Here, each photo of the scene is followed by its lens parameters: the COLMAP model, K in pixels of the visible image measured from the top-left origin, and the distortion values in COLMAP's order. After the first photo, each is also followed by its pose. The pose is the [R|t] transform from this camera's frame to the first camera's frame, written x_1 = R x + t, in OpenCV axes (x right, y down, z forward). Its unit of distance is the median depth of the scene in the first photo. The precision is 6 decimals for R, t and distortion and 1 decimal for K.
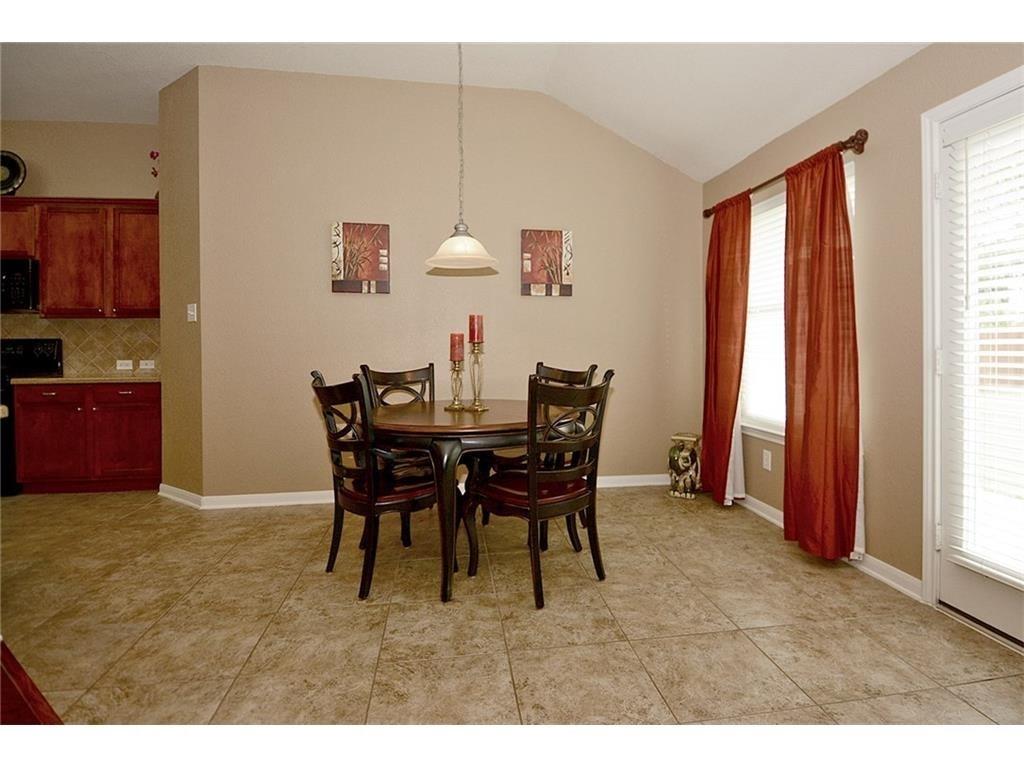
lens RADIAL K [[549.6, 0, 550.3], [0, 549.6, 343.3], [0, 0, 1]] dist [0.030014, -0.039538]
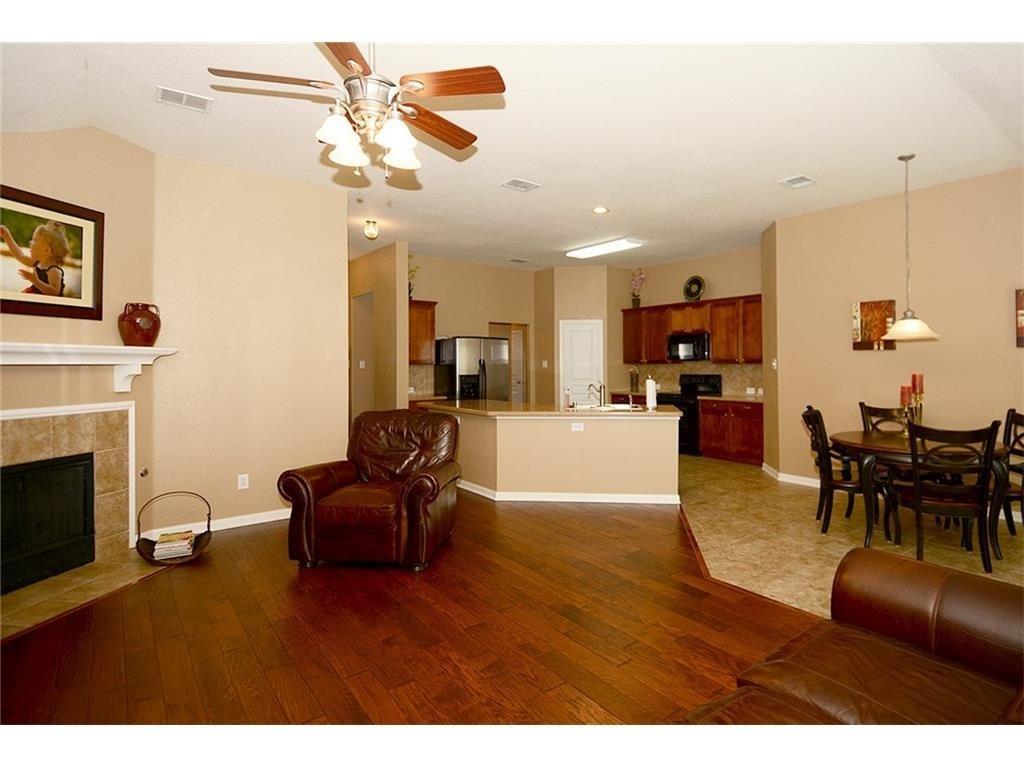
lens RADIAL K [[541.6, 0, 554.6], [0, 541.6, 355.7], [0, 0, 1]] dist [-0.034119, -0.000107]
pose [[0.471990, -0.006949, -0.881576, 0.440268], [-0.000353, 0.999967, -0.008071, -0.059732], [0.881604, 0.004120, 0.471972, -0.338520]]
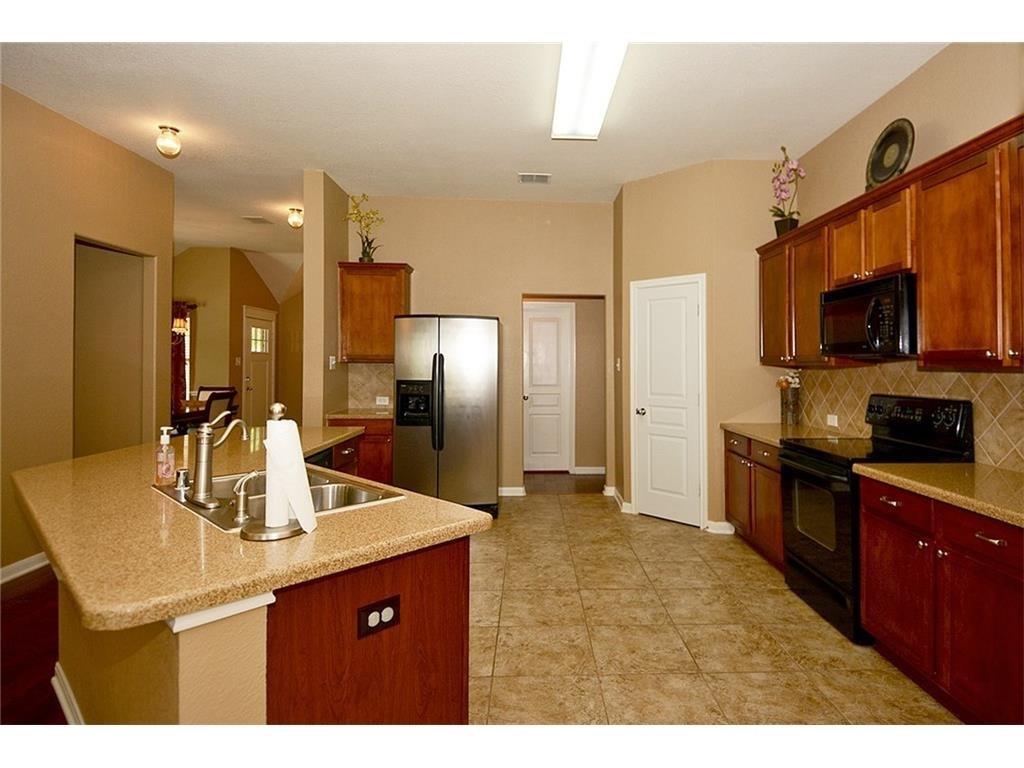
lens RADIAL K [[565.0, 0, 550.5], [0, 565.0, 365.1], [0, 0, 1]] dist [0.000404, -0.002557]
pose [[-0.156700, 0.004802, -0.987635, -0.242344], [-0.008167, 0.999948, 0.006158, -0.049450], [0.987613, 0.009031, -0.156652, 0.691003]]
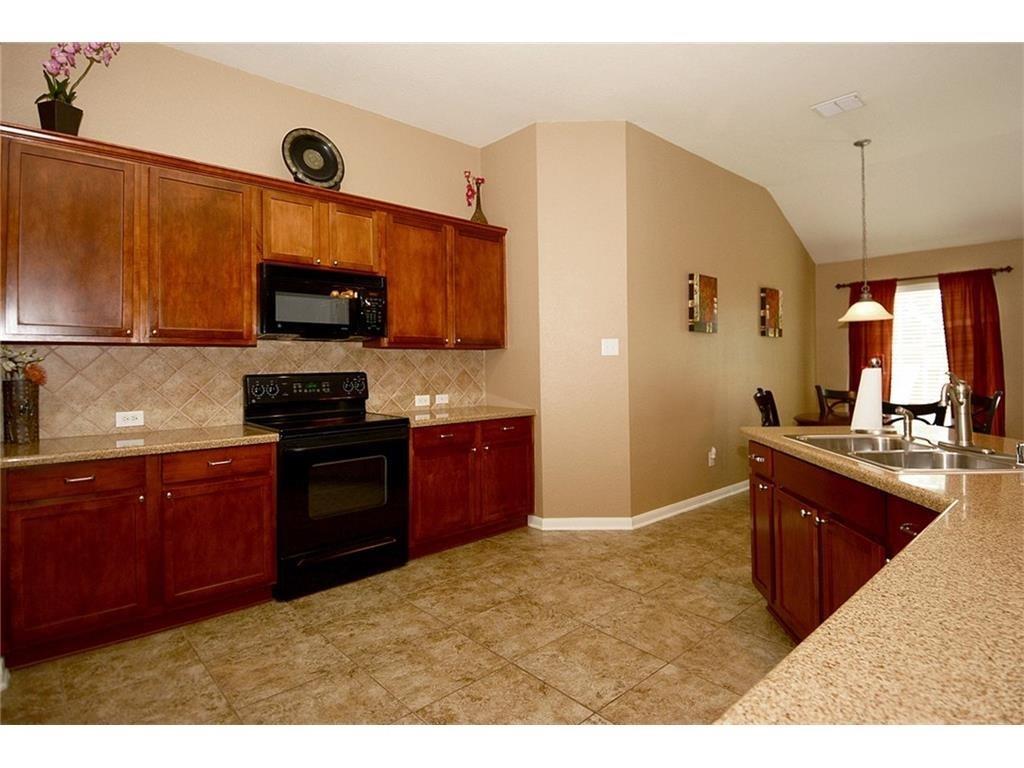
lens RADIAL K [[515.4, 0, 560.7], [0, 515.4, 358.1], [0, 0, 1]] dist [0.033149, -0.001326]
pose [[0.839755, 0.002417, 0.542960, -1.129941], [0.005574, 0.999899, -0.013072, -0.018726], [-0.542937, 0.014003, 0.839657, 0.192483]]
